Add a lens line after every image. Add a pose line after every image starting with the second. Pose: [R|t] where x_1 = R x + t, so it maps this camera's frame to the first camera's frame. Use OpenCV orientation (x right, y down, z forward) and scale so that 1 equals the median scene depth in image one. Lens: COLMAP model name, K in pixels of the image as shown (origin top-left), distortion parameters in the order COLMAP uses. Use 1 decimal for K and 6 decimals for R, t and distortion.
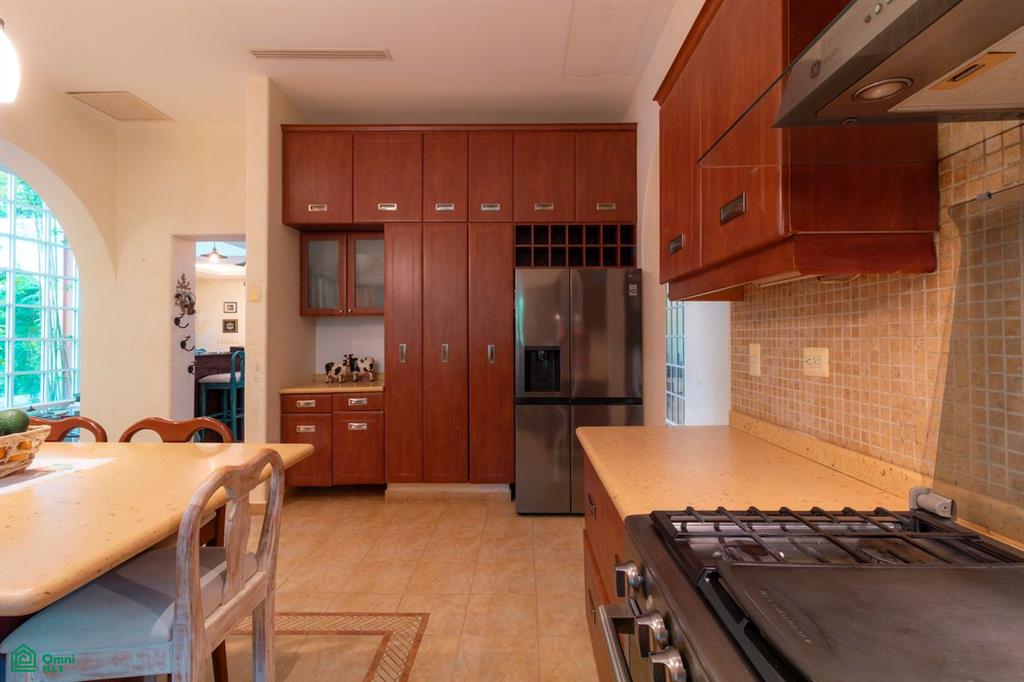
lens RADIAL K [[475.3, 0, 514.0], [0, 475.3, 336.2], [0, 0, 1]] dist [0.013328, -0.000624]
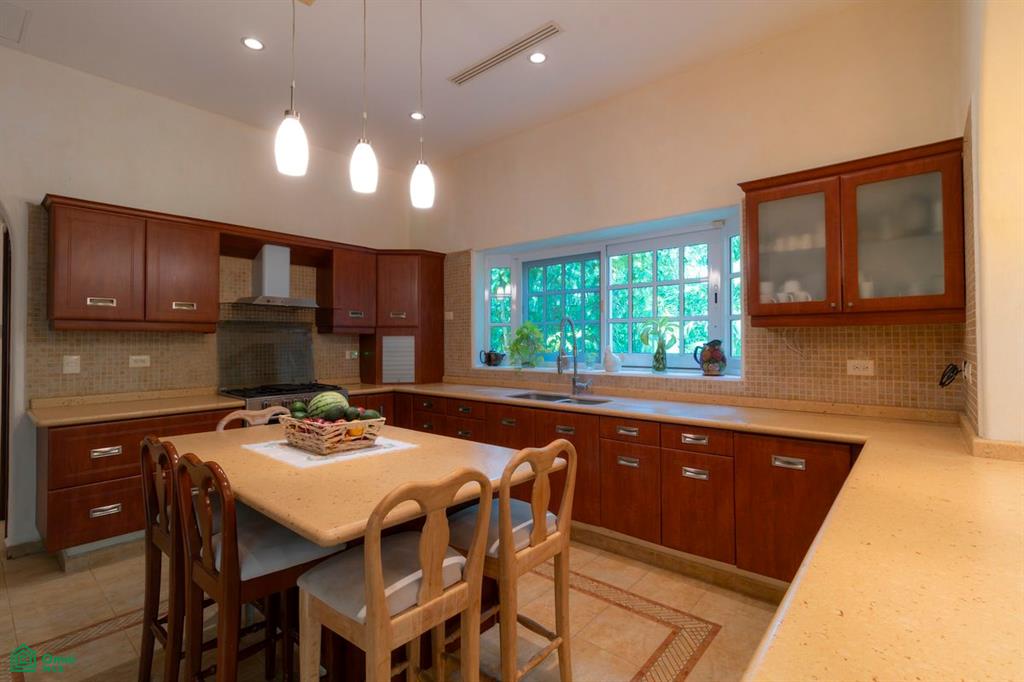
lens RADIAL K [[475.3, 0, 513.8], [0, 475.3, 336.5], [0, 0, 1]] dist [0.013328, -0.000624]
pose [[-0.771826, 0.010780, 0.635742, -2.493384], [-0.000103, 0.999854, -0.017079, -0.033061], [-0.635833, -0.013248, -0.771713, 1.696425]]
